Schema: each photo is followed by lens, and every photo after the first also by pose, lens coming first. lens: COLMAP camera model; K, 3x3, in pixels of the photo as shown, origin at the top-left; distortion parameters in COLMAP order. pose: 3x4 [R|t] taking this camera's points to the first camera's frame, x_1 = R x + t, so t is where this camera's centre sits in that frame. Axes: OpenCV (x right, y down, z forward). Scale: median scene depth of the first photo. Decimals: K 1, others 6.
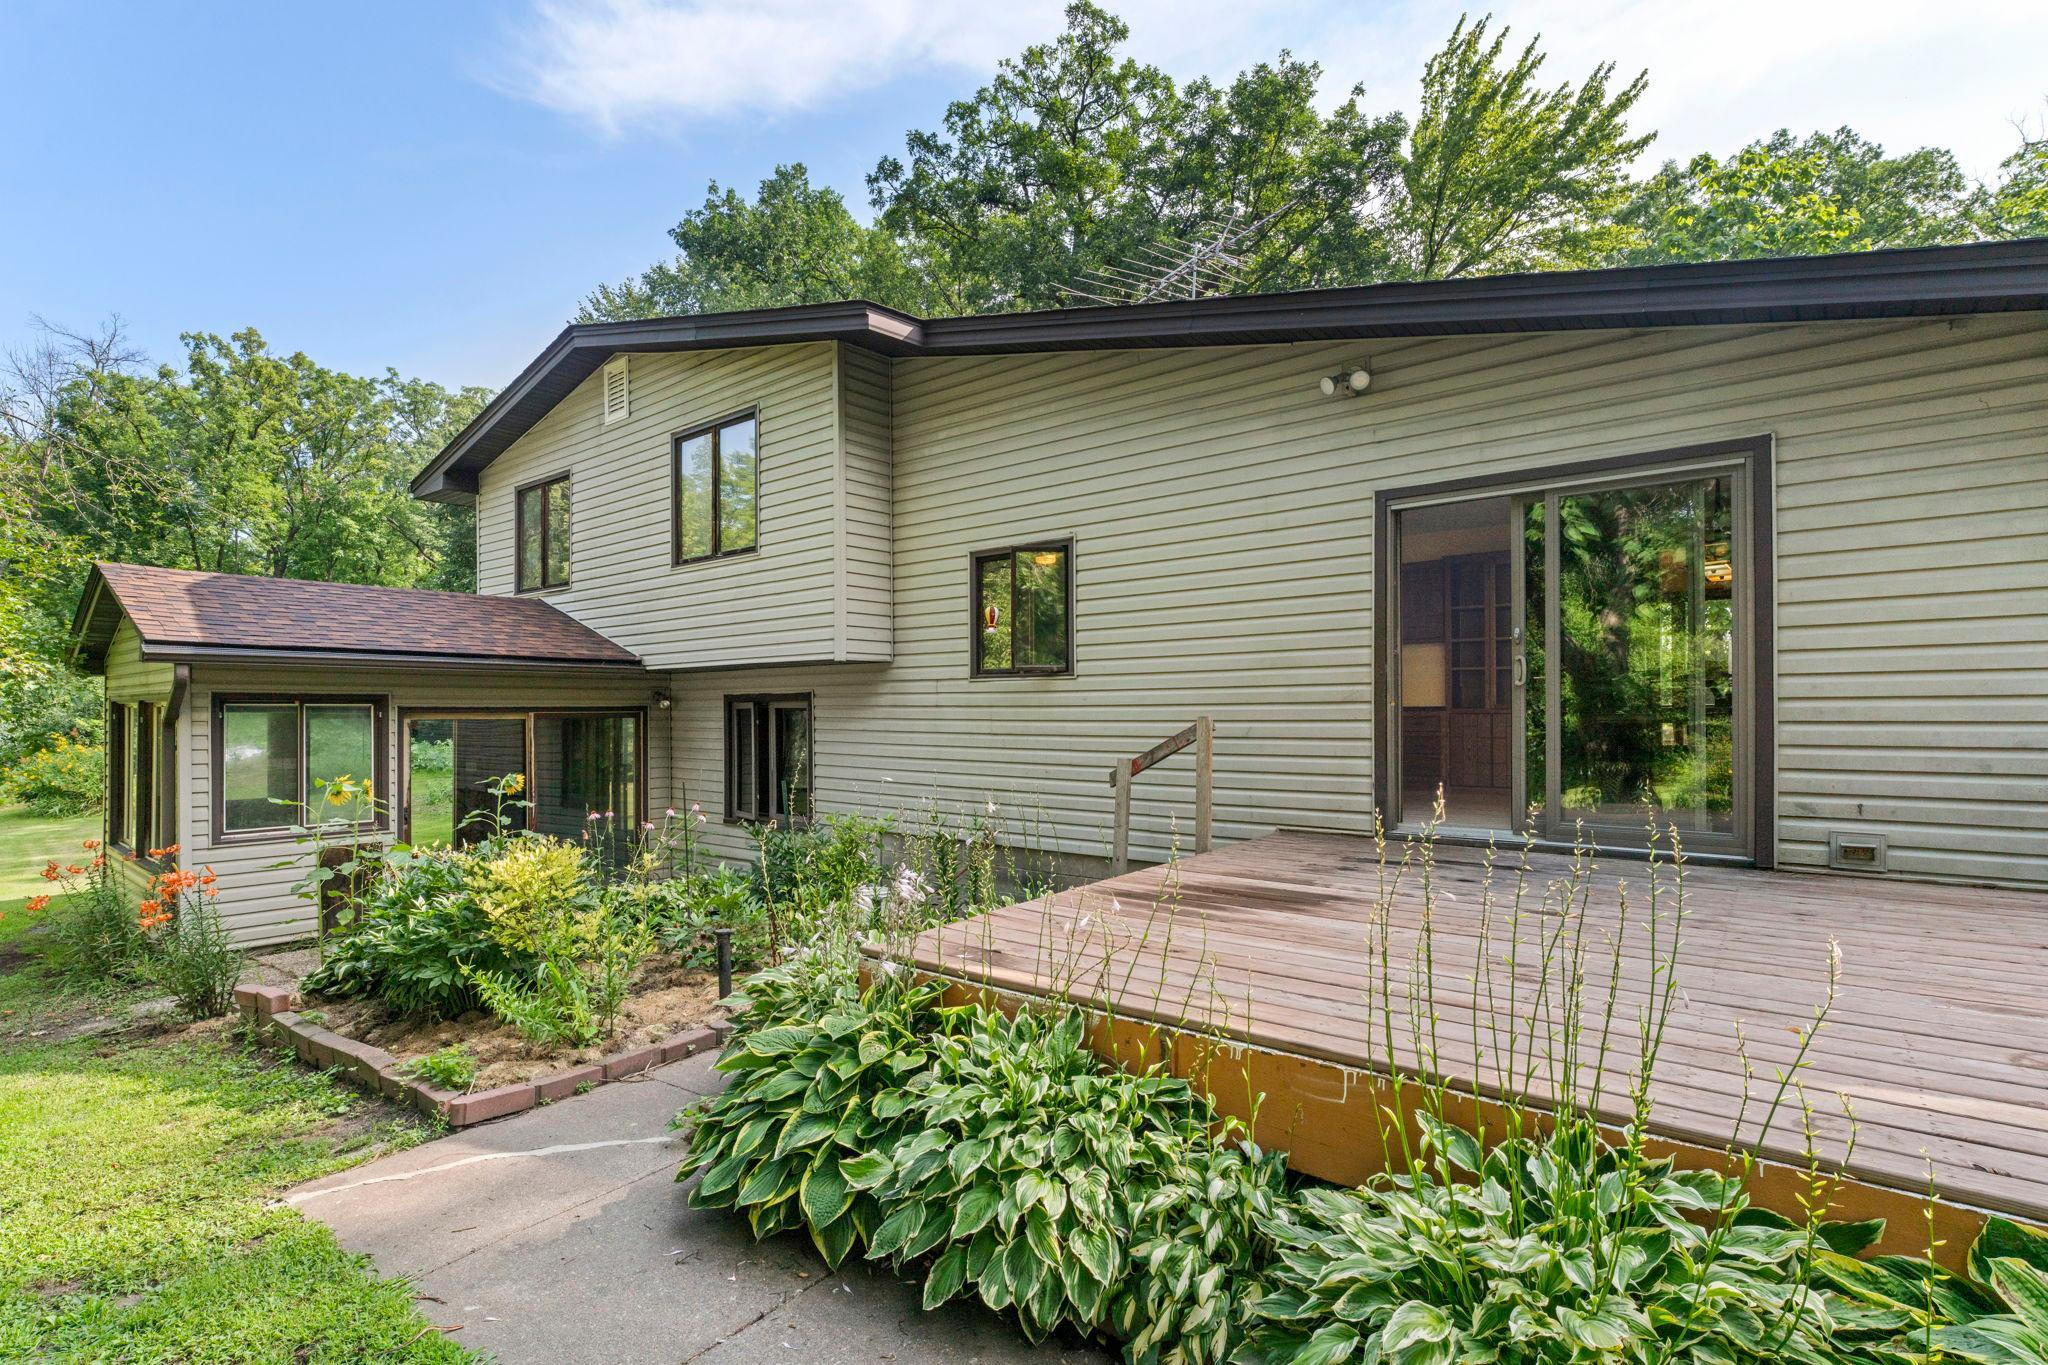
lens RADIAL K [[1053.4, 0, 1034.0], [0, 1053.4, 722.3], [0, 0, 1]] dist [-0.002706, 0.000976]
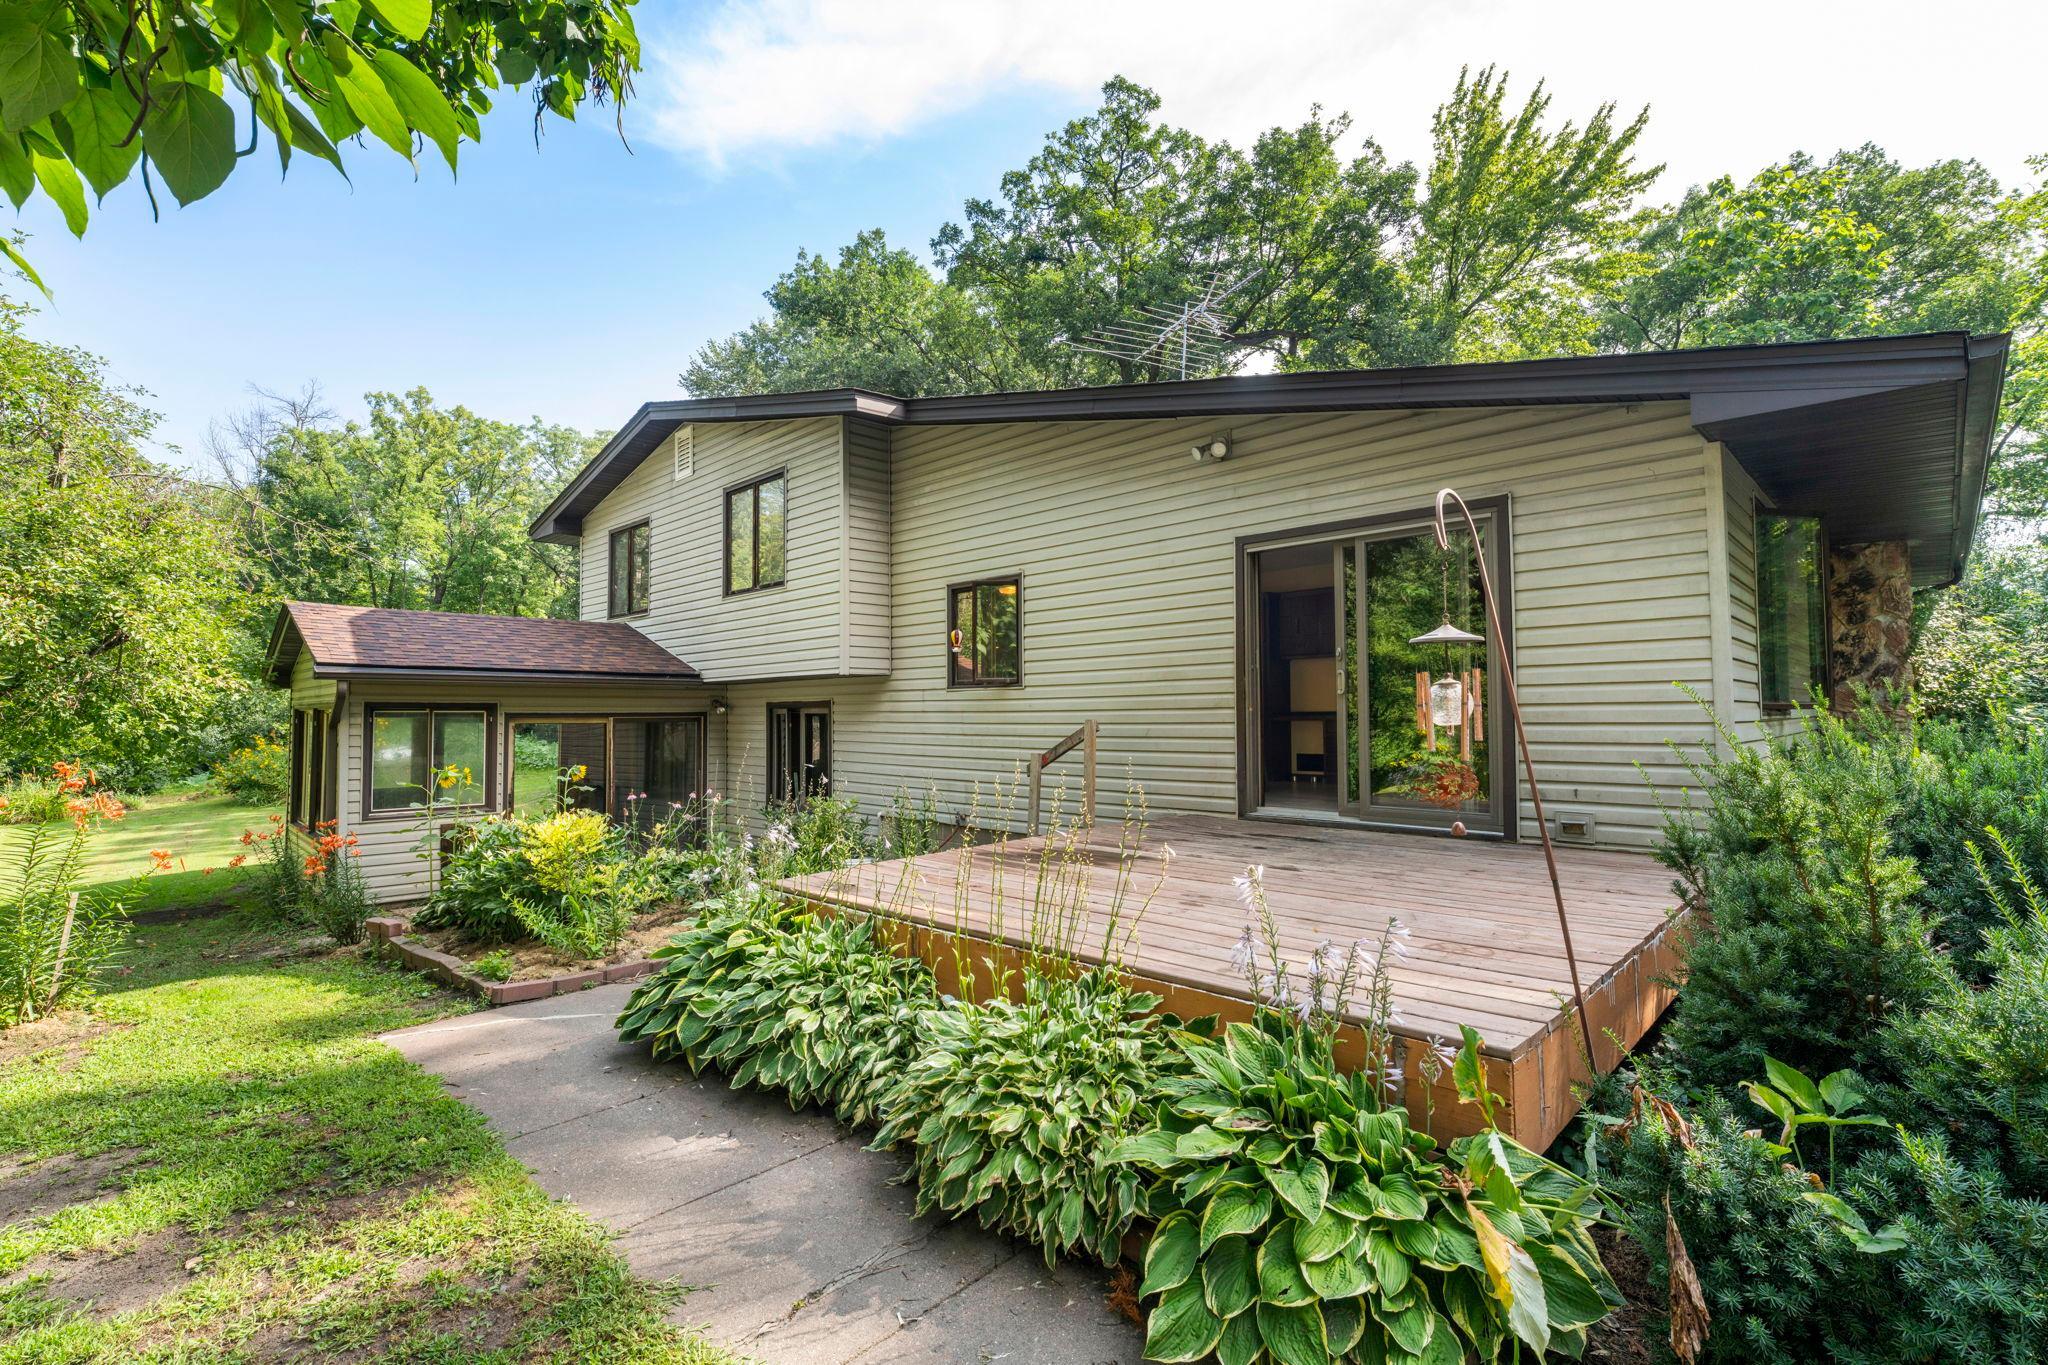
lens RADIAL K [[1020.7, 0, 1026.3], [0, 1020.7, 689.2], [0, 0, 1]] dist [0.002026, 0.001843]
pose [[0.994421, -0.004264, -0.105399, 0.123121], [0.000412, 0.999332, -0.036546, 0.001483], [0.105484, 0.036298, 0.993758, -0.125981]]
